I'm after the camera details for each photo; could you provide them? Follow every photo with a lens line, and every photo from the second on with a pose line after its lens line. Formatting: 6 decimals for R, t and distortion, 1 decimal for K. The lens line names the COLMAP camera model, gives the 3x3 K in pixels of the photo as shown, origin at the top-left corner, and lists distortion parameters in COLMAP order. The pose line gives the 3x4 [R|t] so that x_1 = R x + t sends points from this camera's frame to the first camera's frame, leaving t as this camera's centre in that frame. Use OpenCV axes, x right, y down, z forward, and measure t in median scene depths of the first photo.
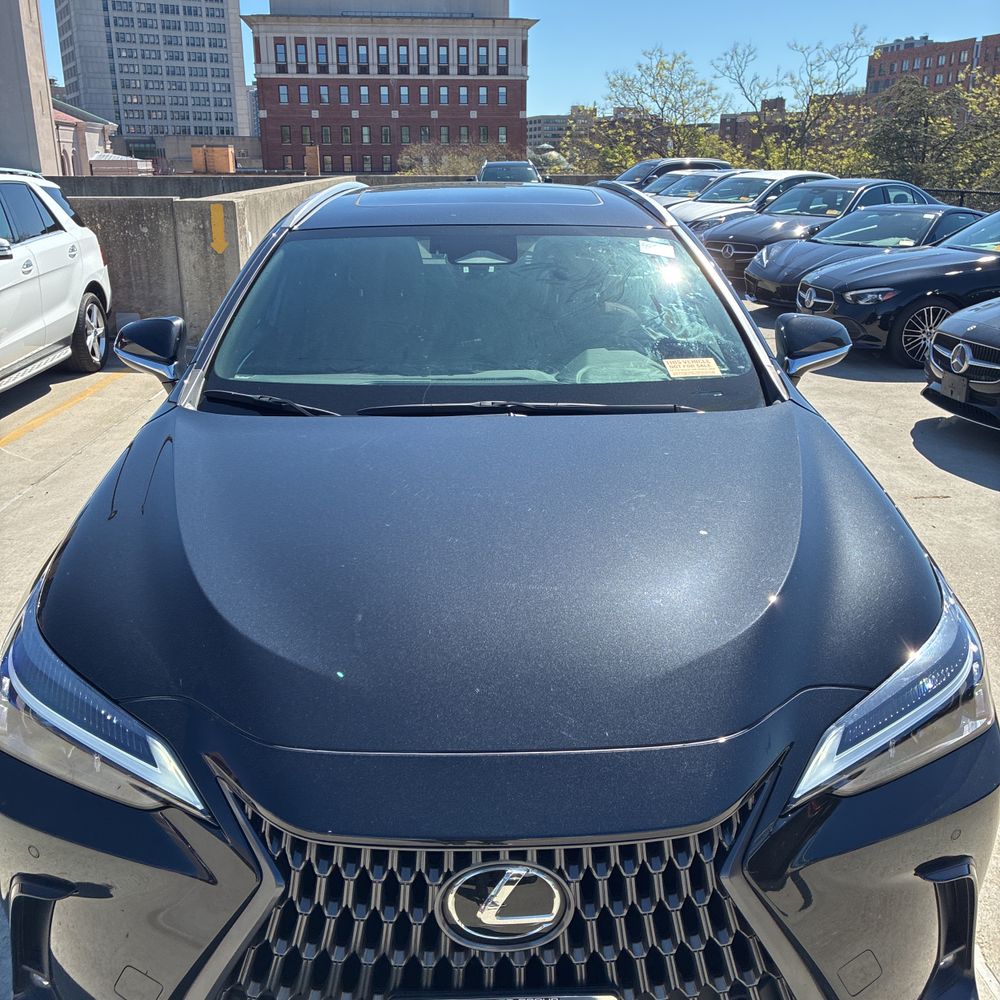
lens RADIAL K [[1013.6, 0, 489.2], [0, 1013.6, 482.2], [0, 0, 1]] dist [0.019247, 0.000000]
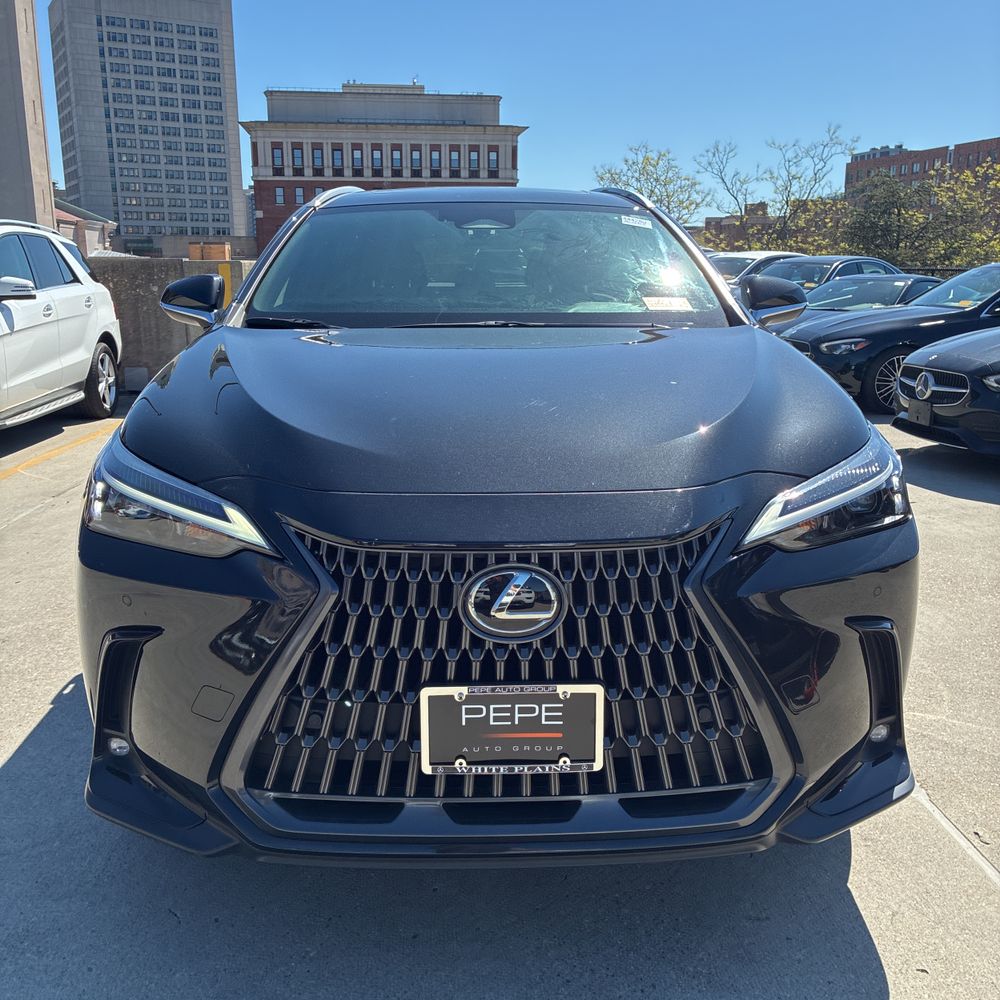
lens RADIAL K [[1013.6, 0, 493.7], [0, 1013.6, 499.1], [0, 0, 1]] dist [0.019247, 0.000000]
pose [[0.999911, 0.000416, 0.013353, -0.004216], [0.000607, 0.997069, -0.076512, 0.061832], [-0.013346, 0.076513, 0.996979, -0.042624]]
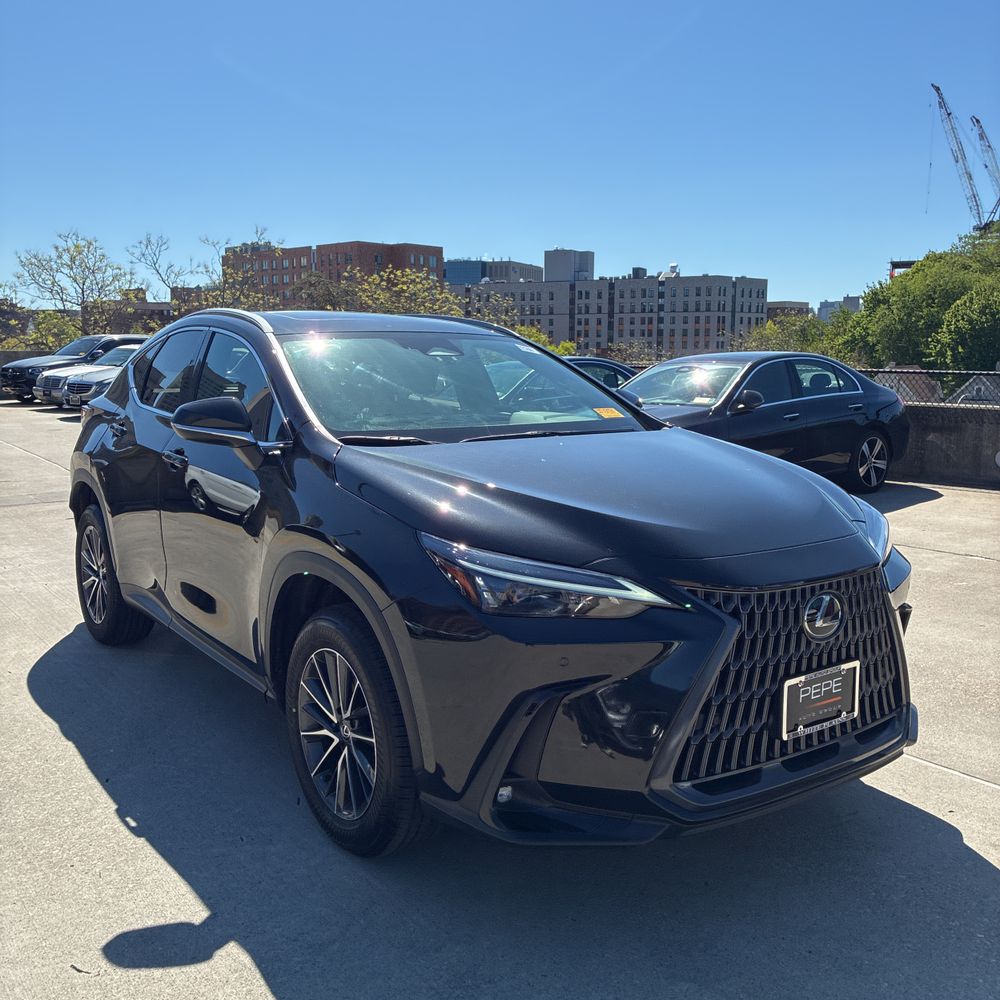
lens RADIAL K [[1013.6, 0, 491.1], [0, 1013.6, 501.0], [0, 0, 1]] dist [0.019247, 0.000000]
pose [[0.830396, -0.075627, 0.552017, -0.257244], [0.160934, 0.981073, -0.107684, 0.049297], [-0.533425, 0.178259, 0.826850, -0.052256]]
